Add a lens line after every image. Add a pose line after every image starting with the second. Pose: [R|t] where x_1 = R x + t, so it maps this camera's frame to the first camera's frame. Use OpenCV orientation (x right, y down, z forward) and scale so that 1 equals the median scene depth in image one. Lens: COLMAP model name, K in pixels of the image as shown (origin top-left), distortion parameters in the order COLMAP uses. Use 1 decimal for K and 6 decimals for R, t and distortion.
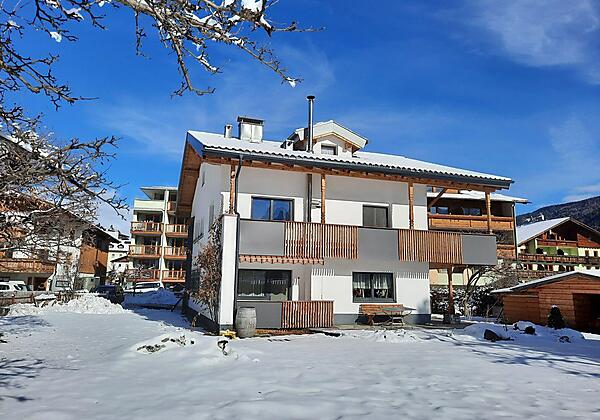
lens RADIAL K [[436.8, 0, 300.0], [0, 436.8, 210.0], [0, 0, 1]] dist [0.017396, 0.000591]
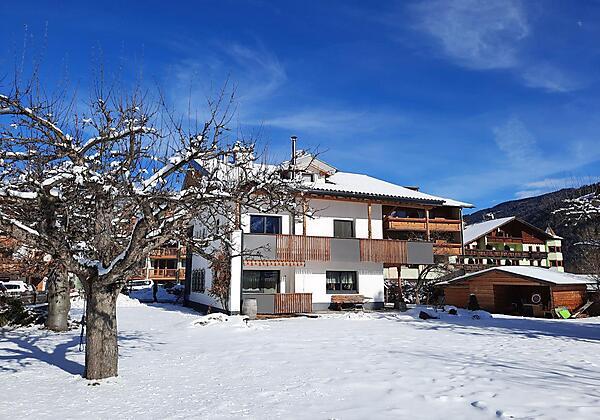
lens RADIAL K [[450.1, 0, 299.9], [0, 450.1, 230.3], [0, 0, 1]] dist [0.059809, -0.000731]
pose [[0.997072, -0.005882, 0.076242, -0.060413], [0.001160, 0.998086, 0.061831, -0.064737], [-0.076460, -0.061561, 0.995170, -0.337274]]
